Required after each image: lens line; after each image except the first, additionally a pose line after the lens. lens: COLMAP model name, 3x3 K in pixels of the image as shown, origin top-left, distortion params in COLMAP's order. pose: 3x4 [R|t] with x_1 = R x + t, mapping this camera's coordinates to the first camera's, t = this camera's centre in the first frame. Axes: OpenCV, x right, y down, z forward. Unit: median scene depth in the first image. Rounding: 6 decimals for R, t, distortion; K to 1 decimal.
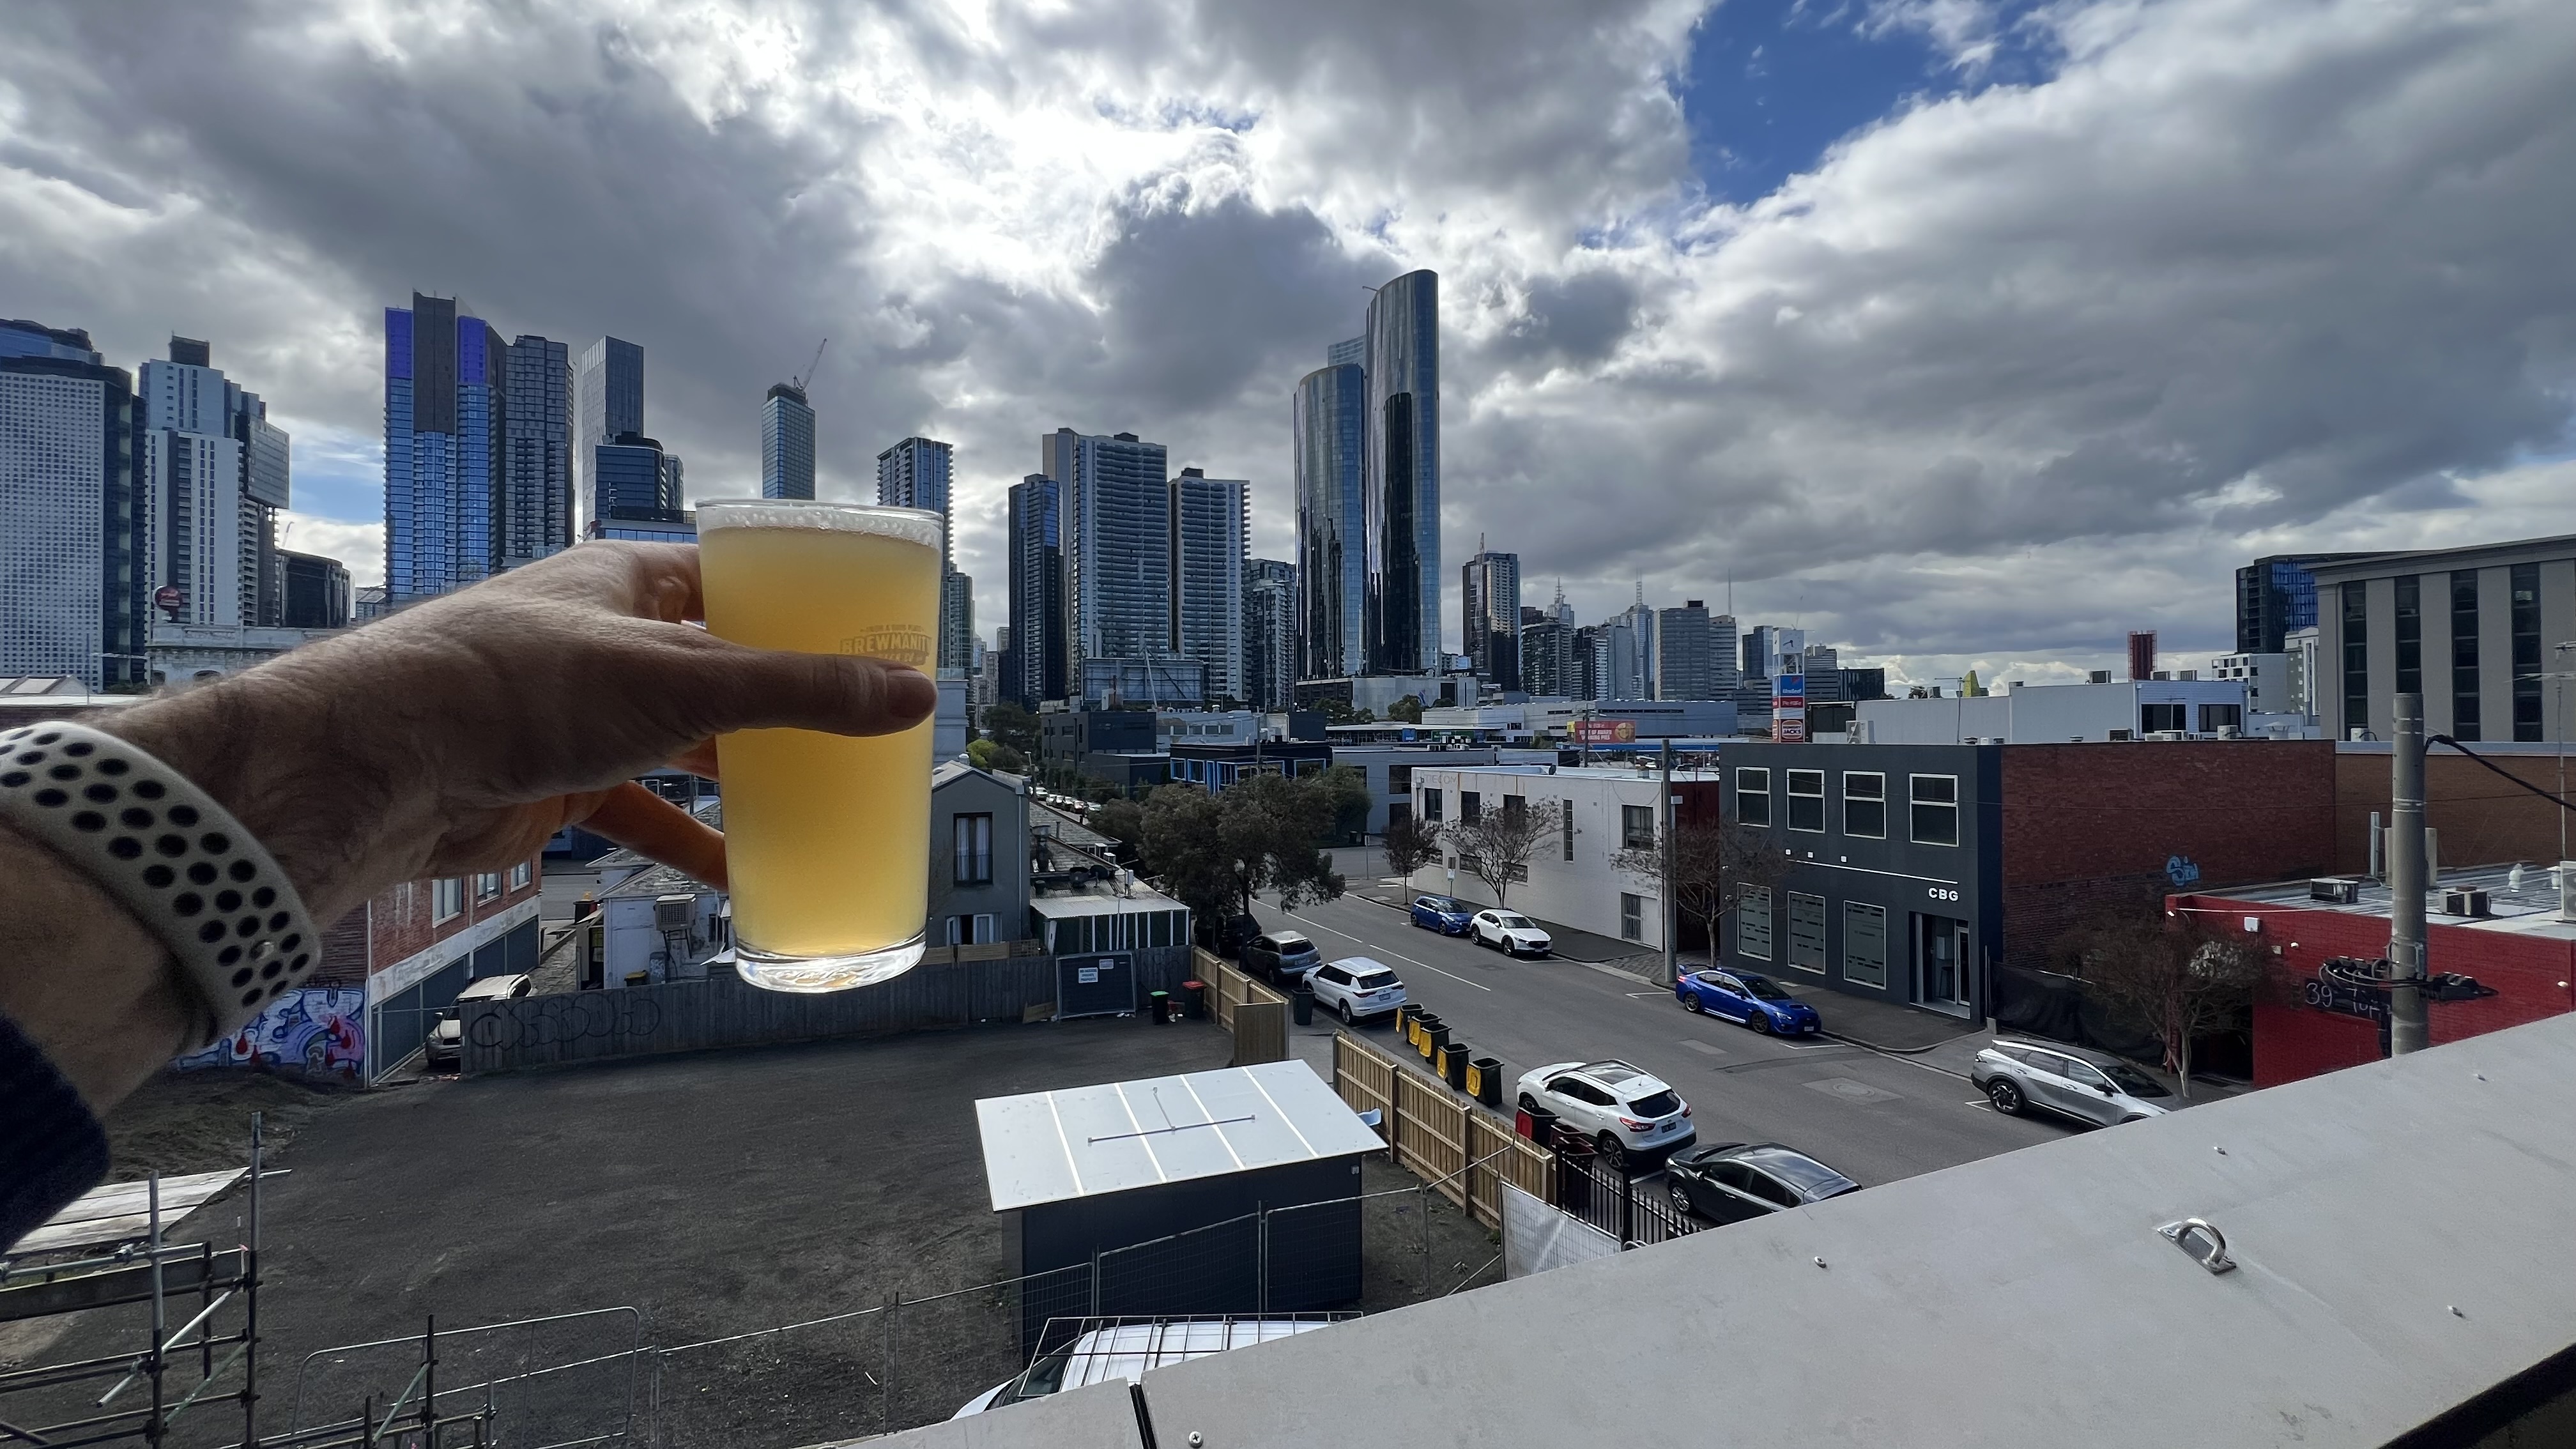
lens RADIAL K [[1011.7, 0, 1216.9], [0, 1011.7, 724.6], [0, 0, 1]] dist [-0.001557, -0.000394]
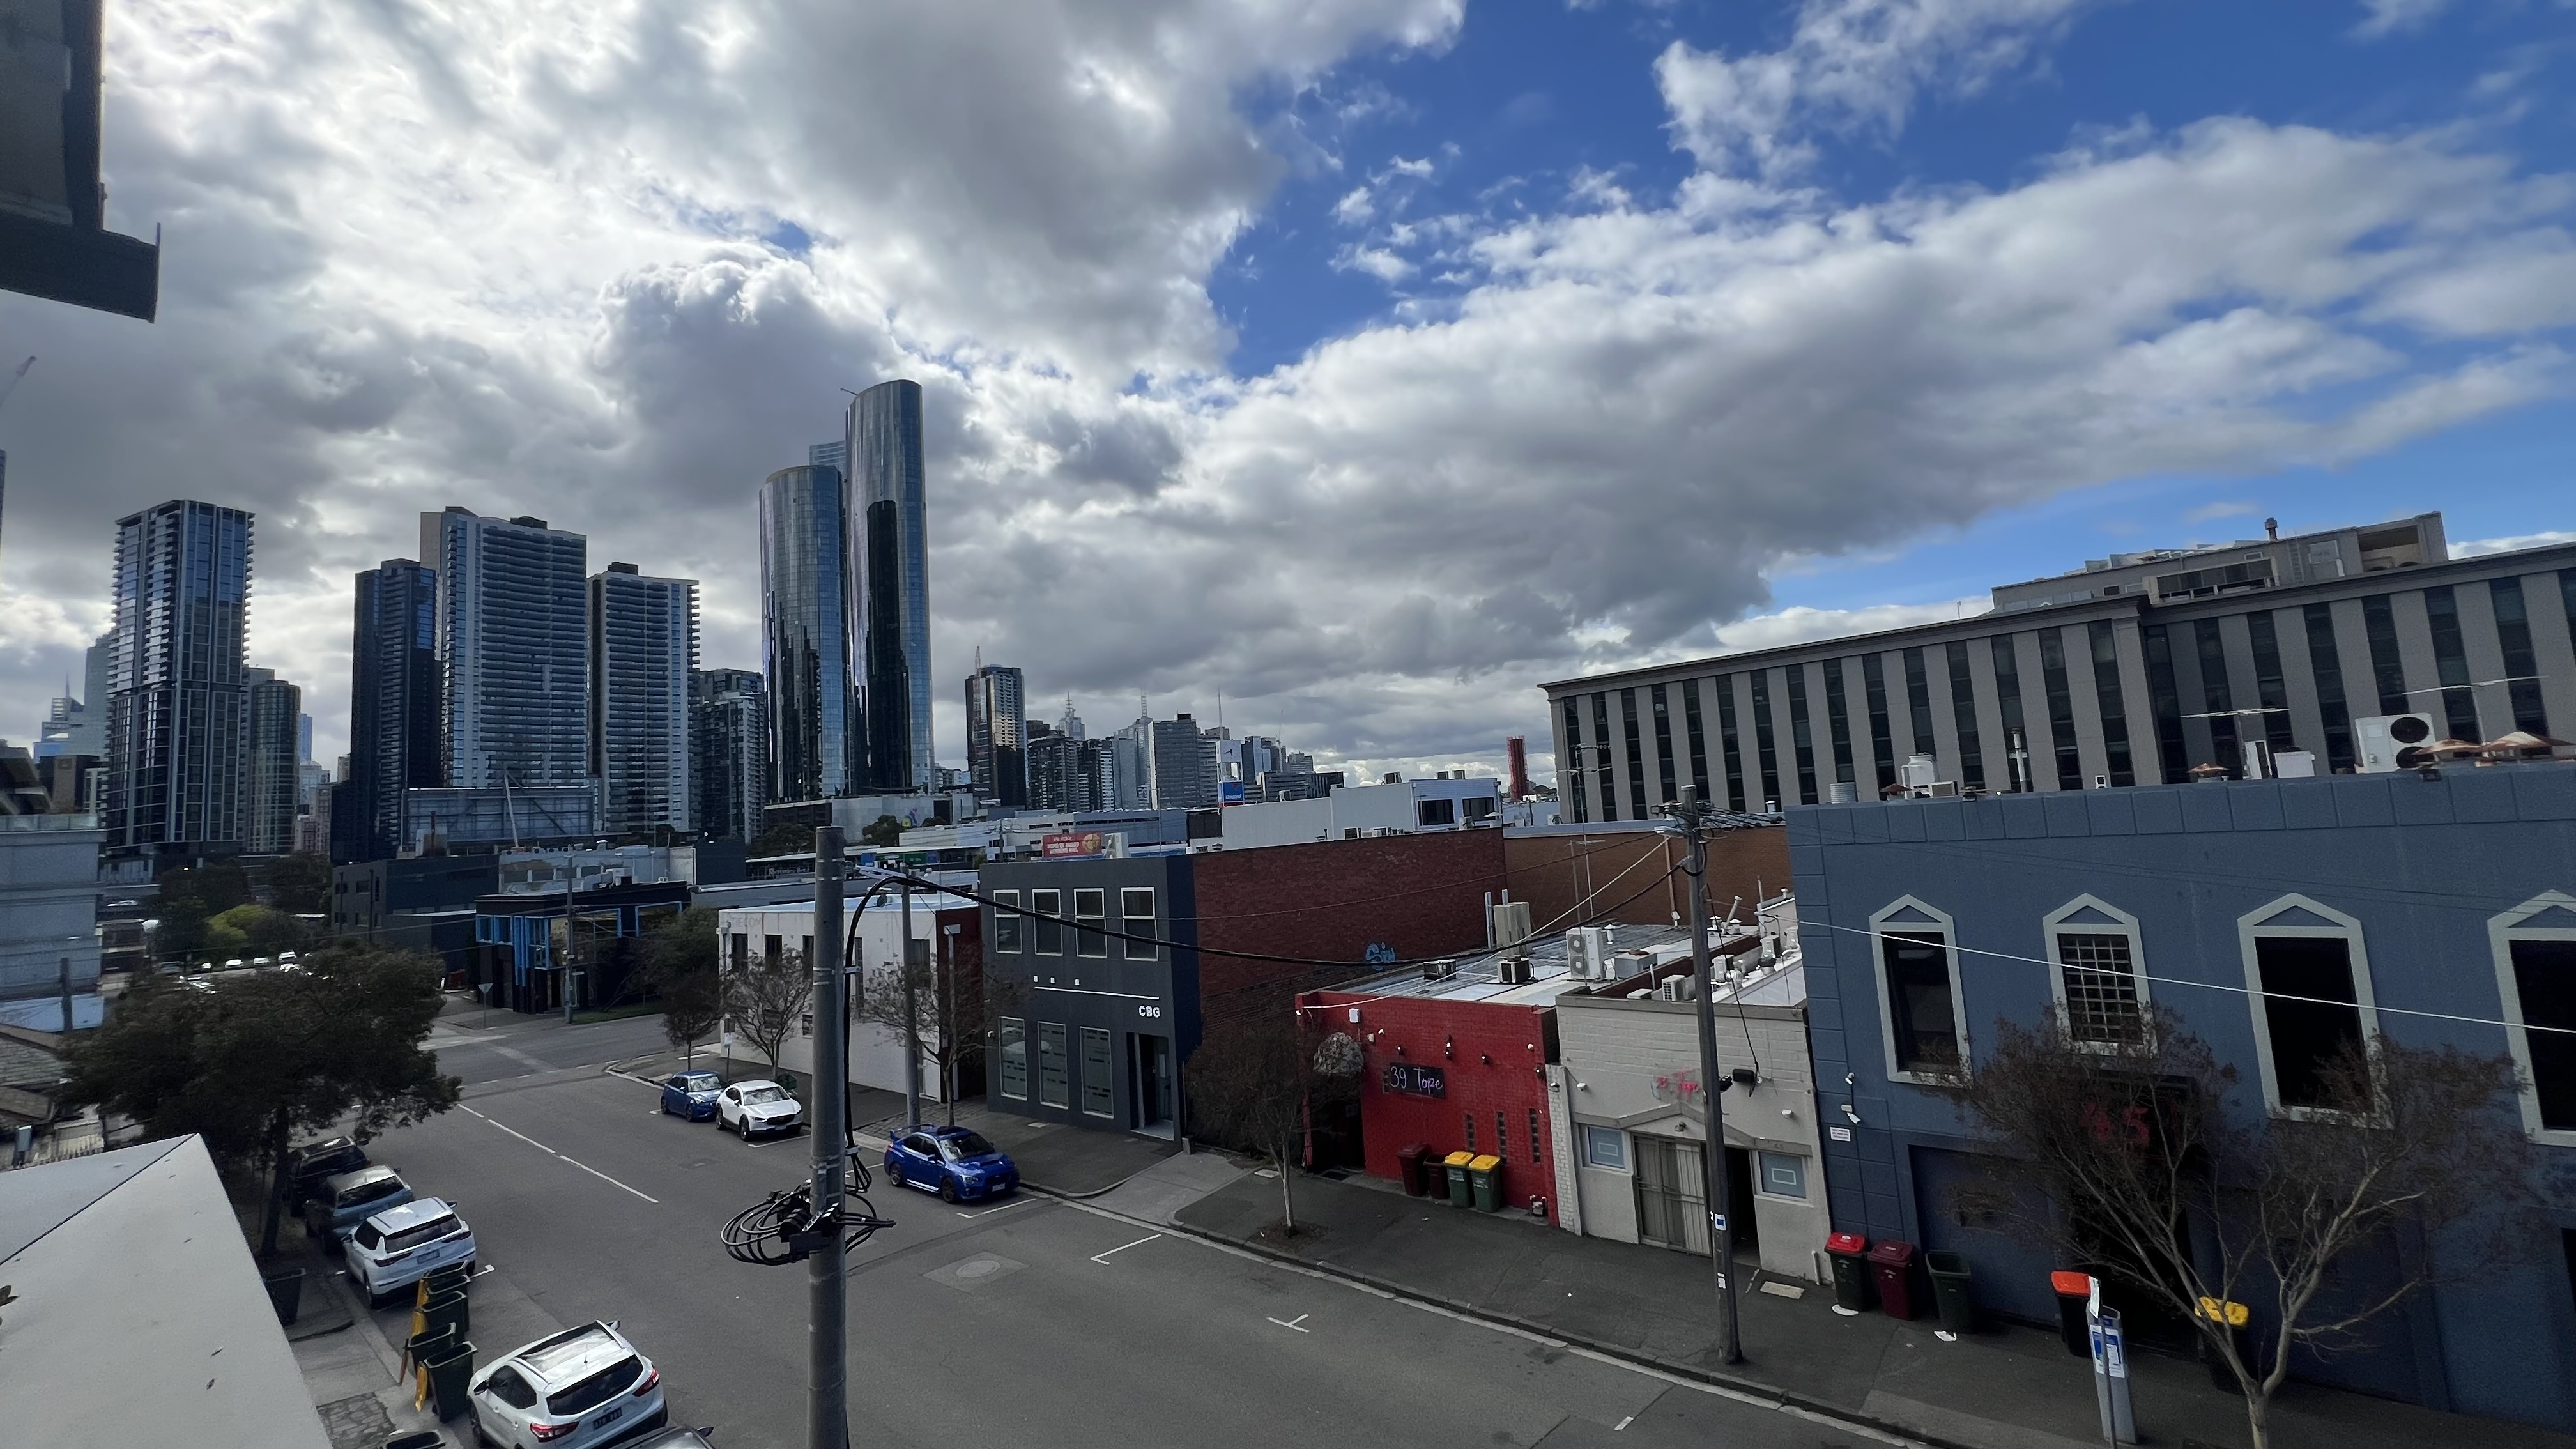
lens RADIAL K [[990.2, 0, 1288.0], [0, 990.2, 724.5], [0, 0, 1]] dist [-0.008765, -0.000180]
pose [[0.896780, -0.007220, 0.442419, 0.108257], [0.056853, 0.993459, -0.099028, -0.001233], [-0.438810, 0.113959, 0.891324, 0.015727]]
